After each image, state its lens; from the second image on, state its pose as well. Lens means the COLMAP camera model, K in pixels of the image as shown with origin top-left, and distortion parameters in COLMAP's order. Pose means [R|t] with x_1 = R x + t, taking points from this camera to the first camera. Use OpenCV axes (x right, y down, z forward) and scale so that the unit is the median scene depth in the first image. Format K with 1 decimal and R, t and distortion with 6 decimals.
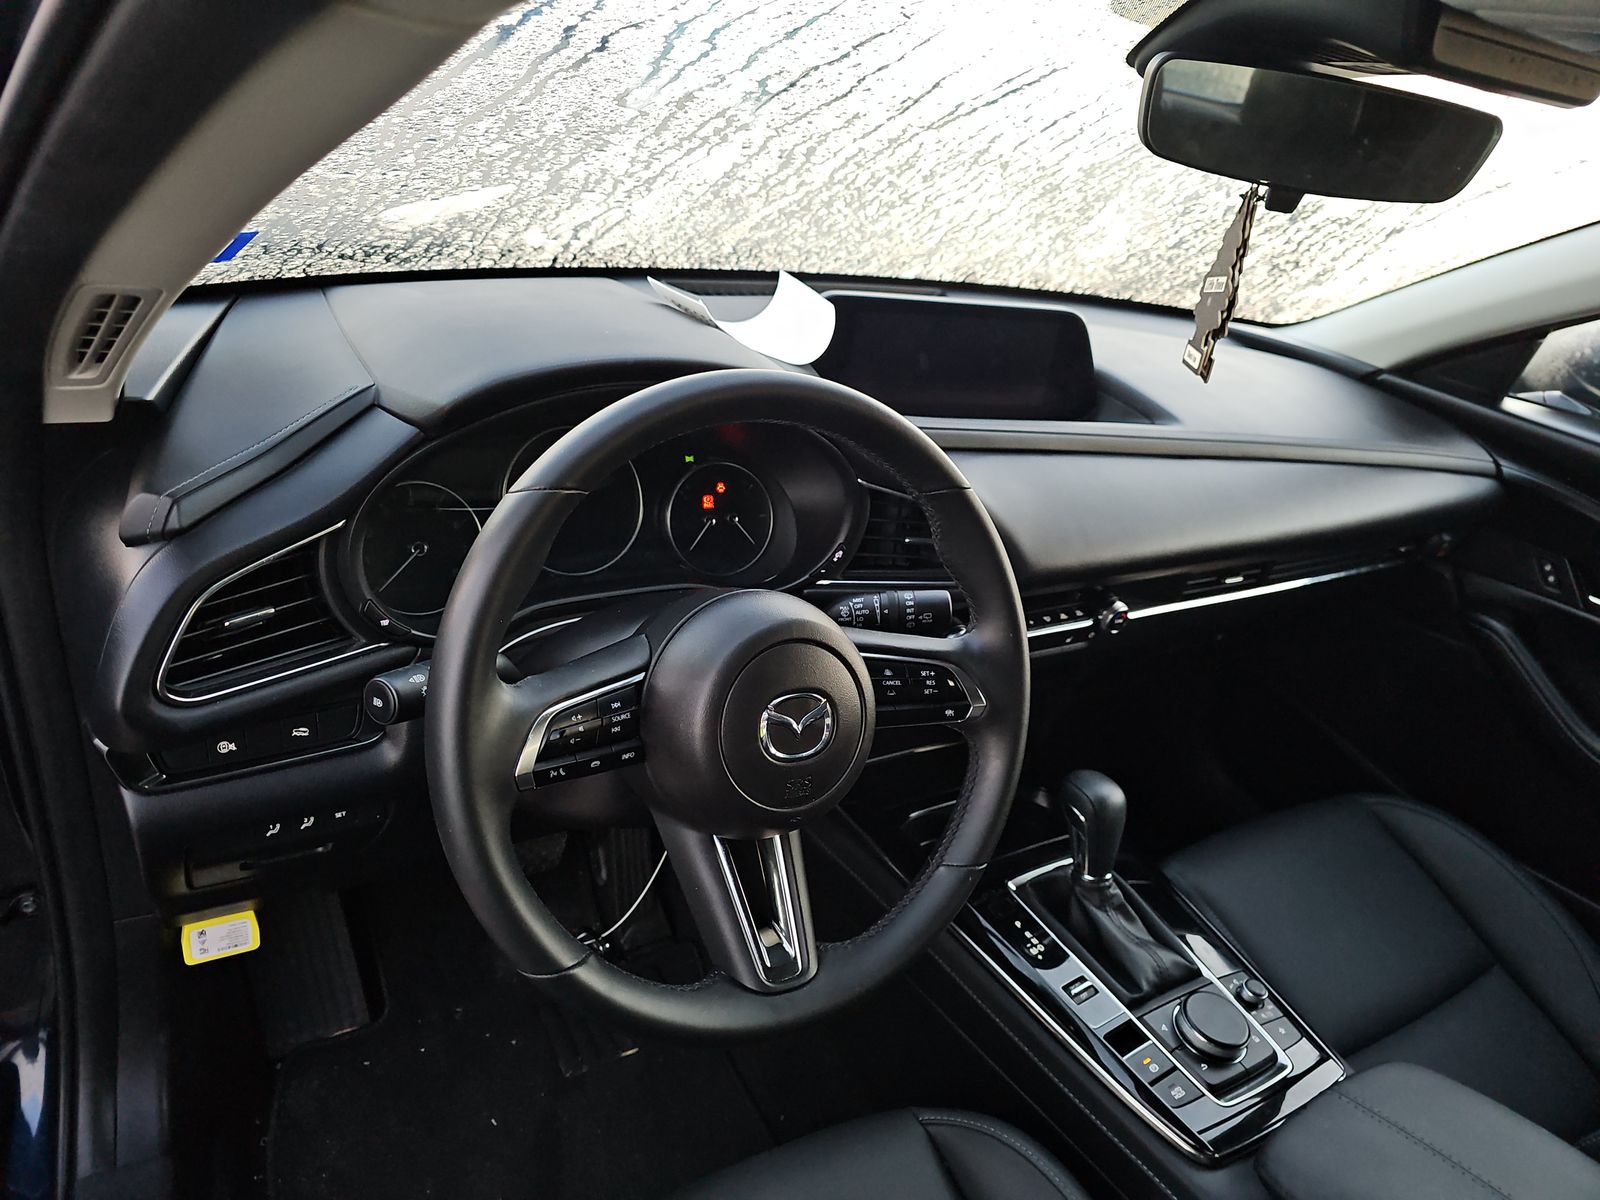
lens RADIAL K [[1064.2, 0, 793.2], [0, 1064.2, 594.9], [0, 0, 1]] dist [0.027863, -0.027606]
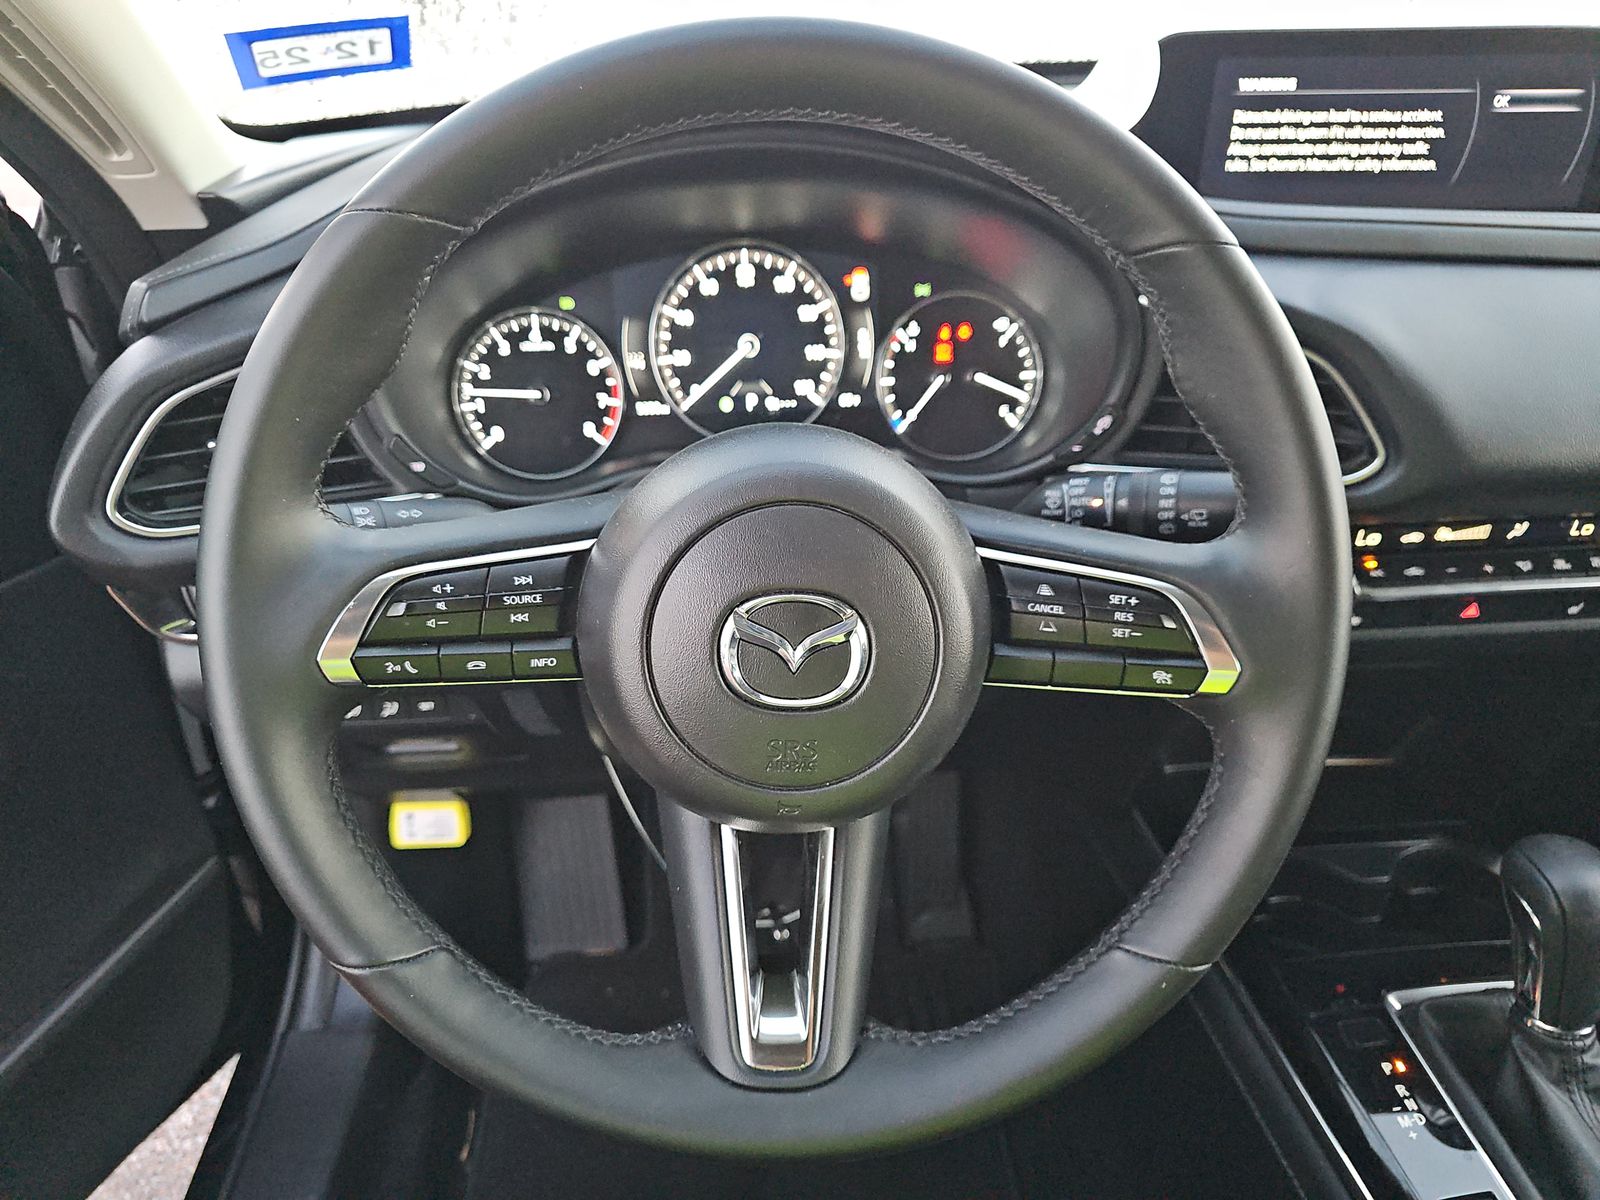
lens RADIAL K [[1064.2, 0, 796.6], [0, 1064.2, 614.9], [0, 0, 1]] dist [0.027863, -0.027606]
pose [[0.878980, 0.105147, -0.465122, 0.174768], [-0.081326, 0.994152, 0.071053, 0.041755], [0.469872, -0.024628, 0.882391, 0.327300]]
